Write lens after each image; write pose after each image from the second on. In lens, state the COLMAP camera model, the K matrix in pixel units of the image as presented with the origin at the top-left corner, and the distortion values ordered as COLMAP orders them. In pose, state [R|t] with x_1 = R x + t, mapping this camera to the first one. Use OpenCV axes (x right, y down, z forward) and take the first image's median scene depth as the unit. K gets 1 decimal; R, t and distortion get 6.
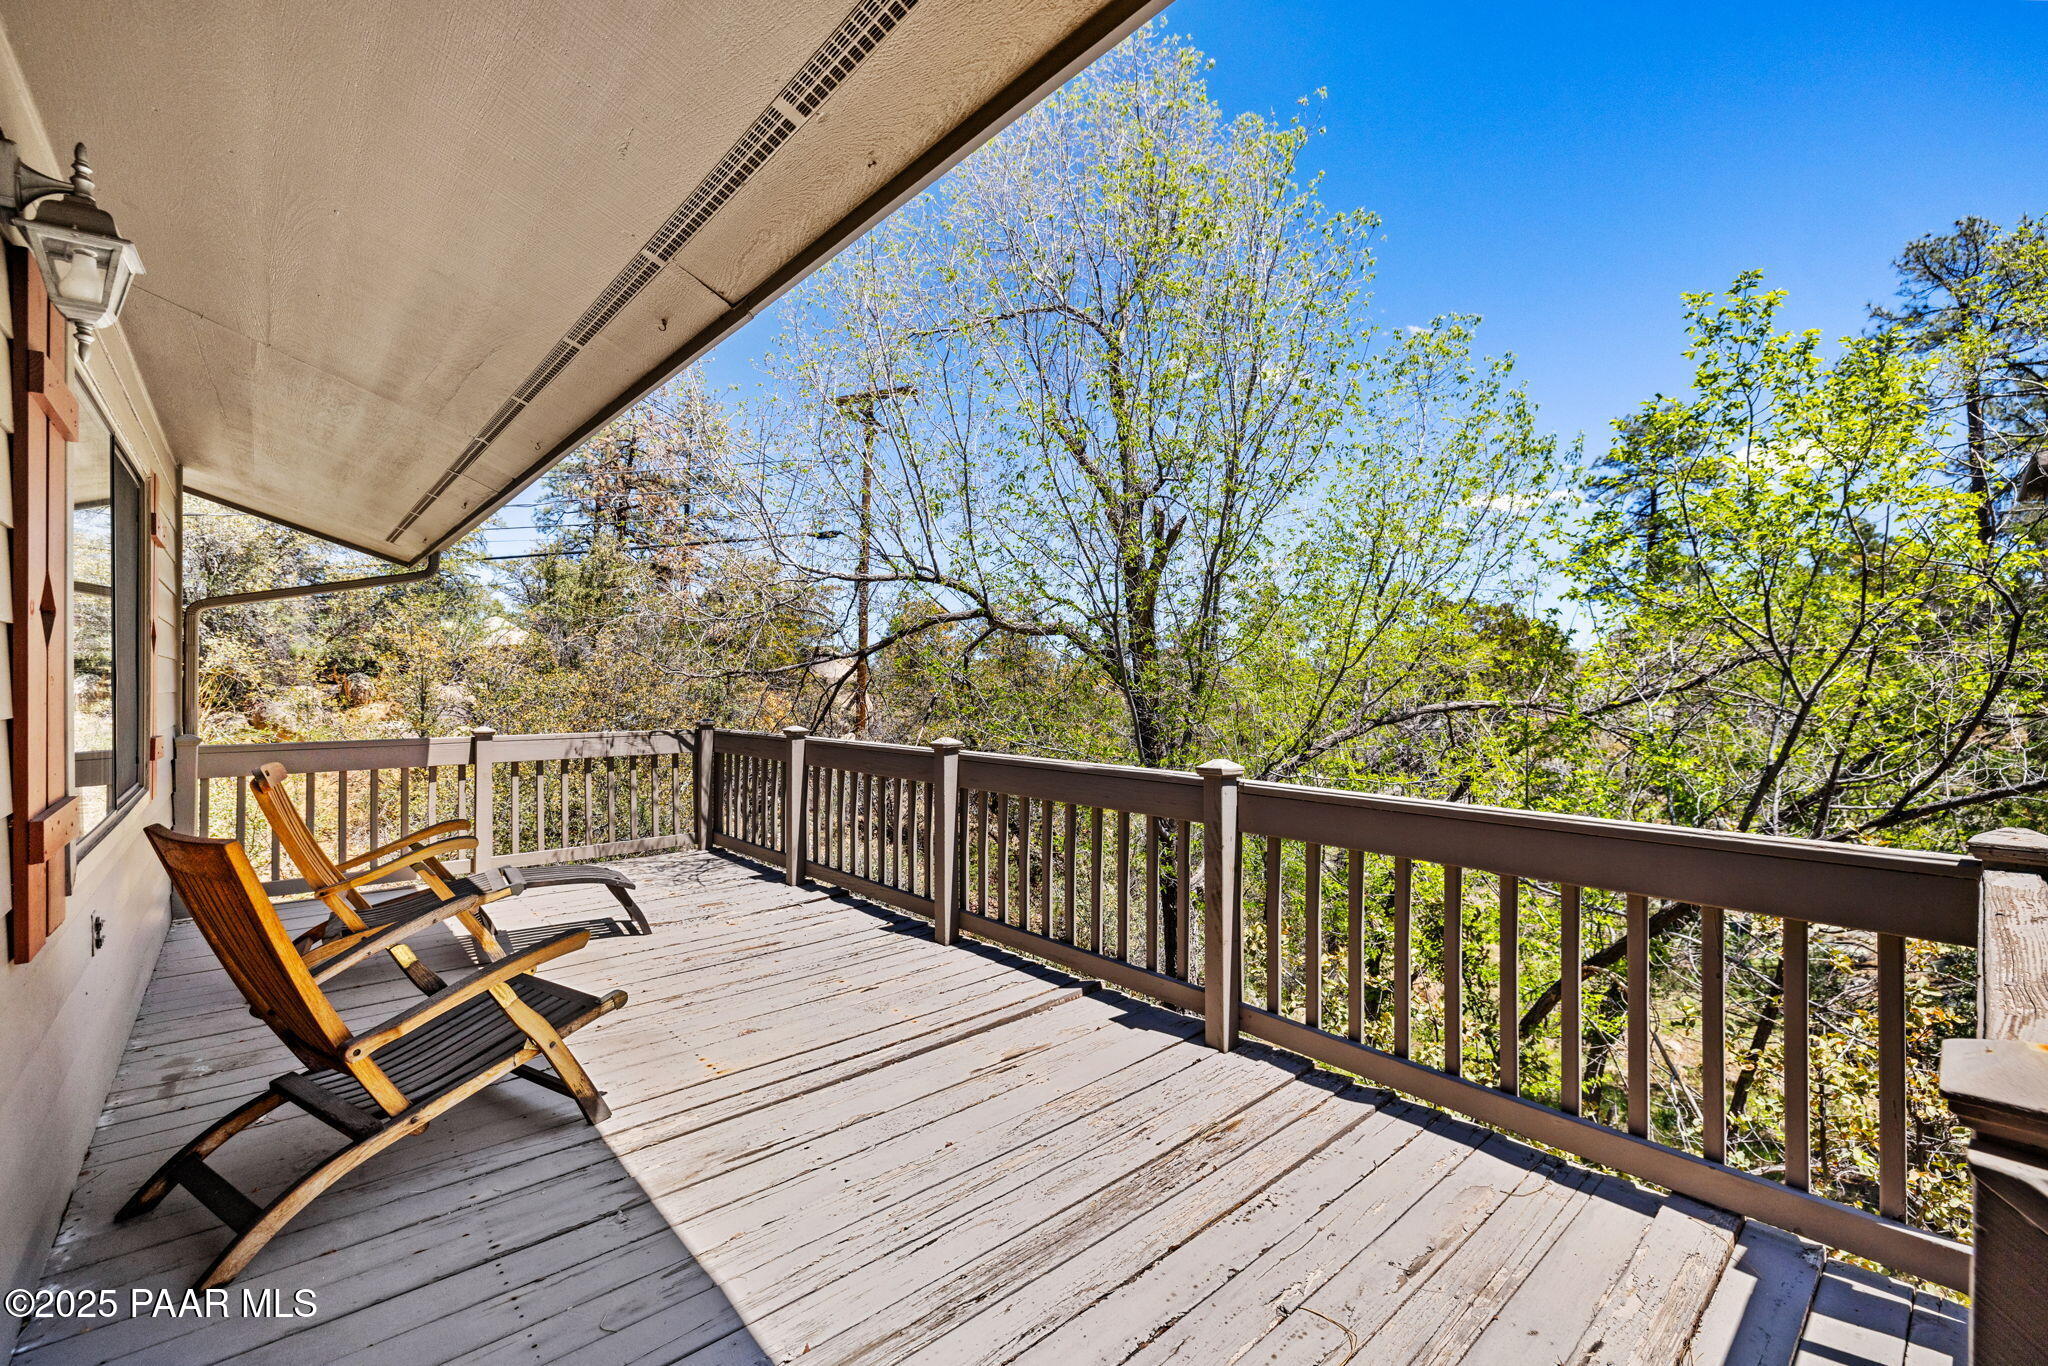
lens RADIAL K [[861.8, 0, 1024.0], [0, 861.8, 683.0], [0, 0, 1]] dist [0.048615, -0.000003]
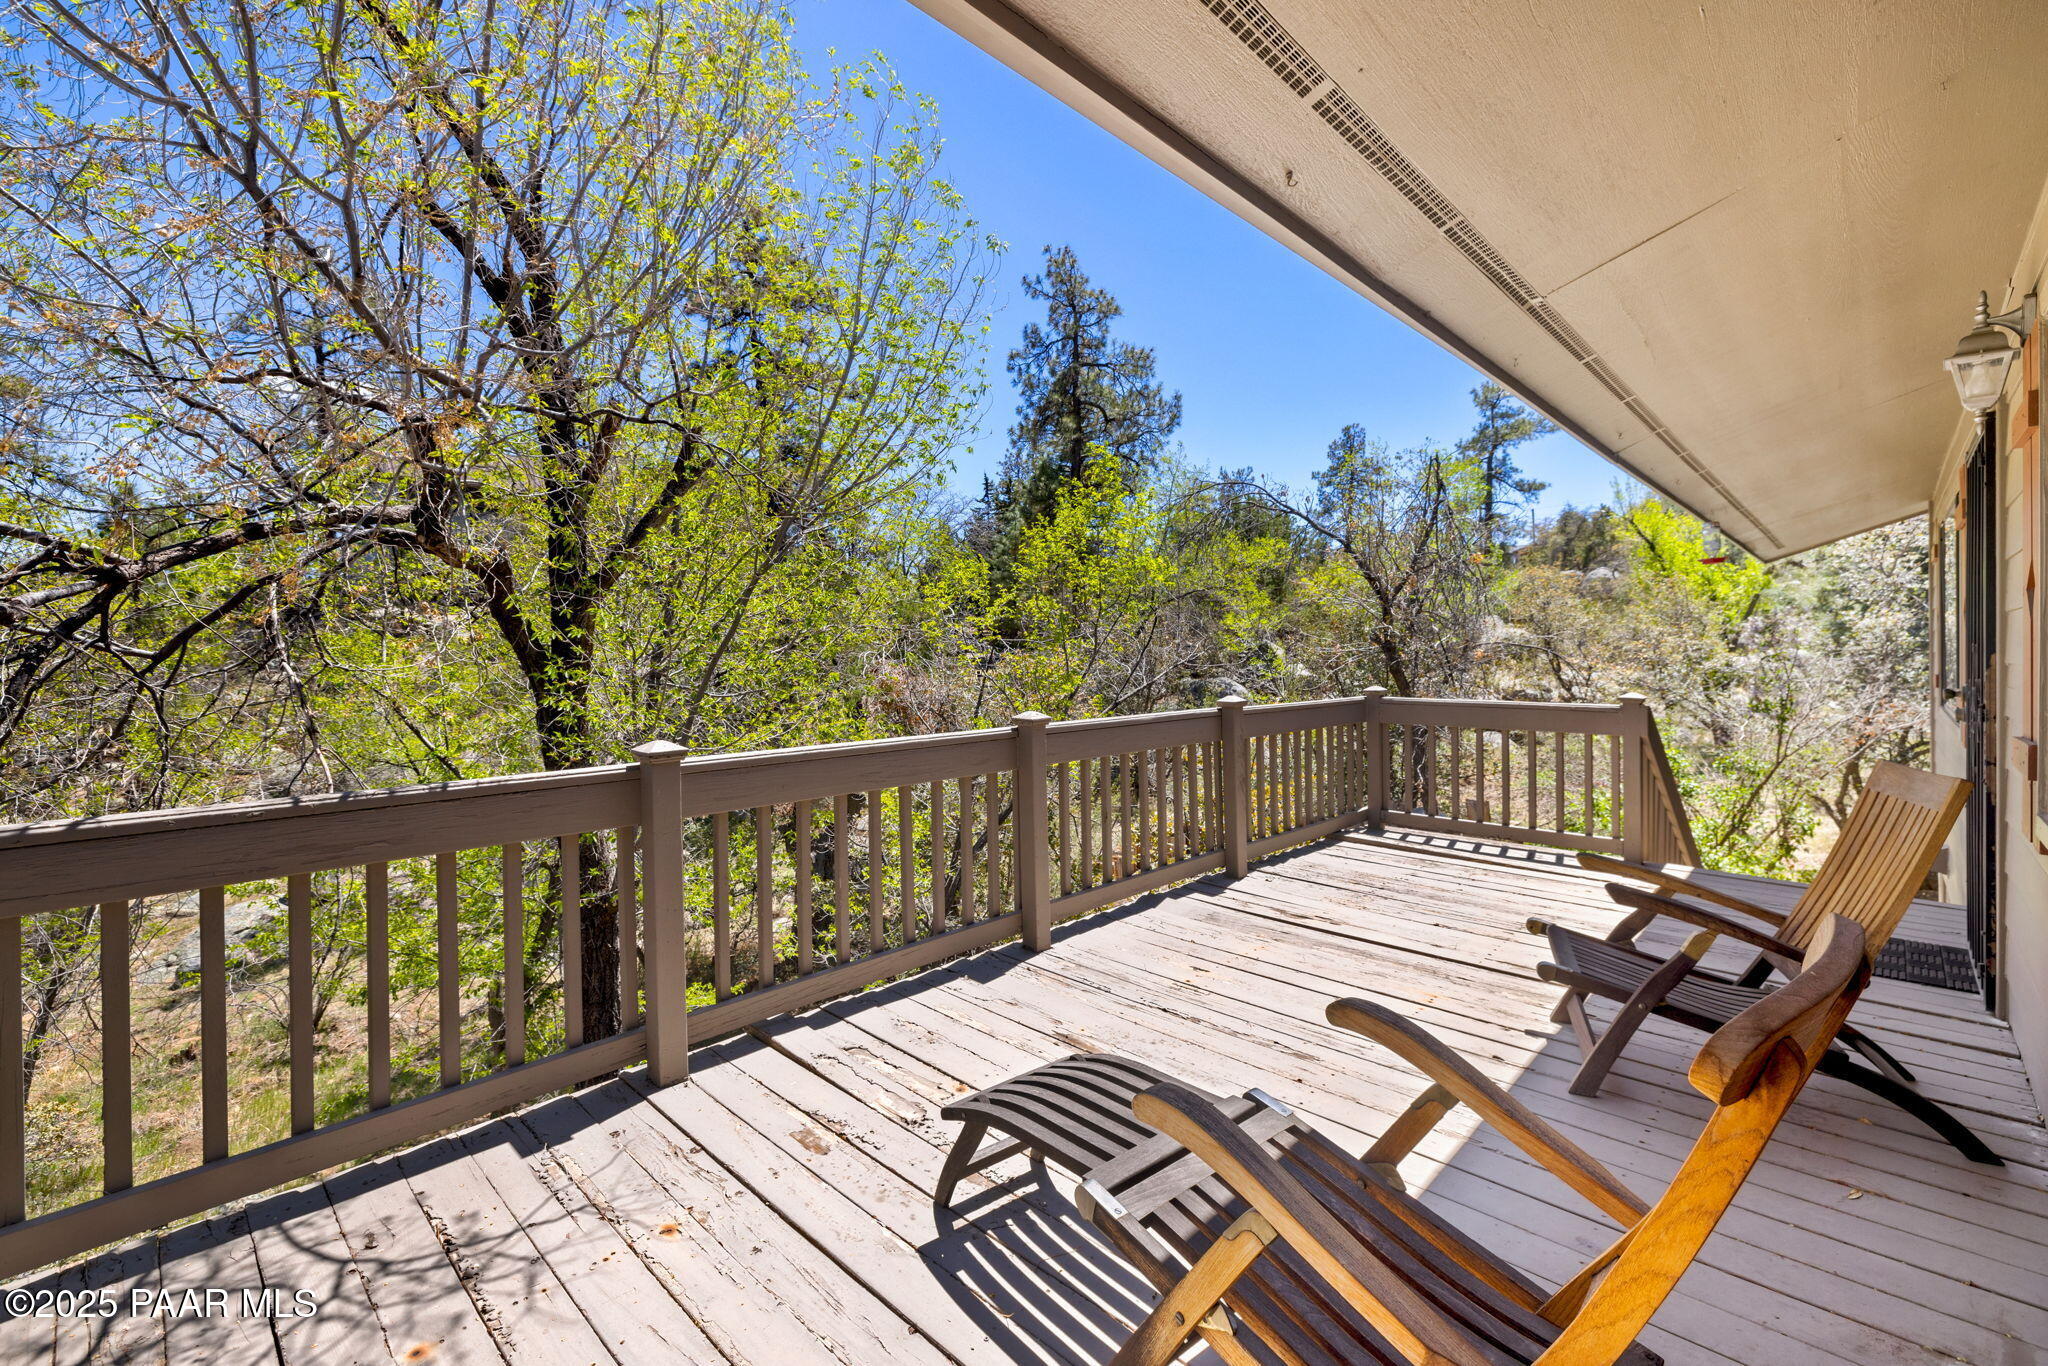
lens RADIAL K [[870.0, 0, 1021.8], [0, 870.0, 633.2], [0, 0, 1]] dist [-0.000837, -0.000031]
pose [[-0.077718, 0.018100, 0.996811, -0.738640], [0.000527, 0.999836, -0.018114, 0.004300], [-0.996975, -0.000883, -0.077715, 0.844491]]
